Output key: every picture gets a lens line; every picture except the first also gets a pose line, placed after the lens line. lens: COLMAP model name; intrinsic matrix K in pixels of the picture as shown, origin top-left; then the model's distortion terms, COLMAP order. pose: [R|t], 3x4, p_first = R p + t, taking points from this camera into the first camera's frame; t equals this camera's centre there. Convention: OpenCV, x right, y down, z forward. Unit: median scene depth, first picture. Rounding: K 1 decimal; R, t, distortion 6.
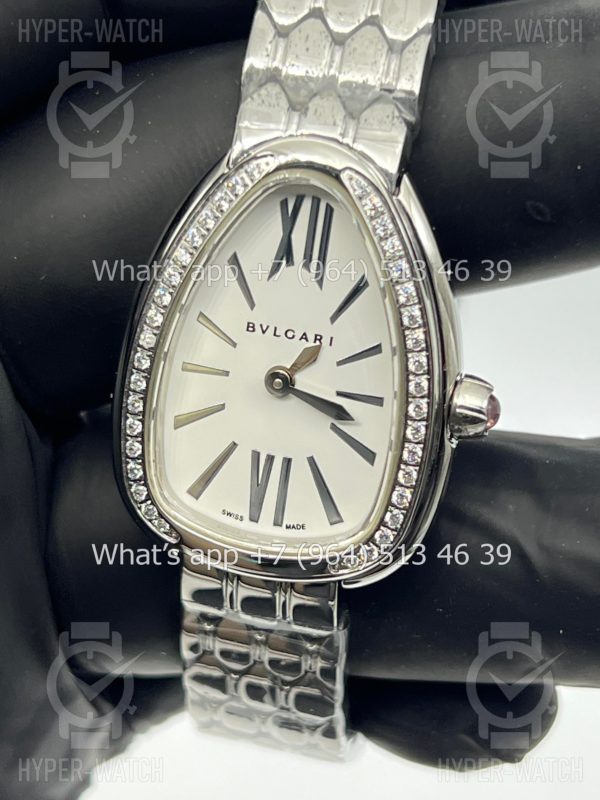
lens RADIAL K [[1834.1, 0, 300.2], [0, 1834.1, 408.3], [0, 0, 1]] dist [0.288662, 0.000000]
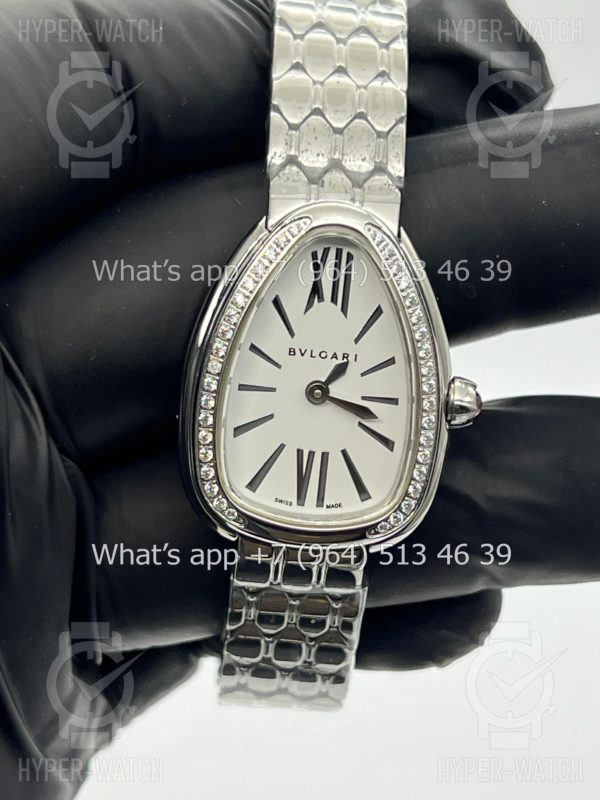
lens RADIAL K [[1834.1, 0, 296.2], [0, 1834.1, 400.4], [0, 0, 1]] dist [0.288662, 0.000000]
pose [[0.967619, -0.073913, 0.241352, -0.336268], [0.089681, 0.994451, -0.055000, 0.060427], [-0.235948, 0.074864, 0.968878, -0.241404]]
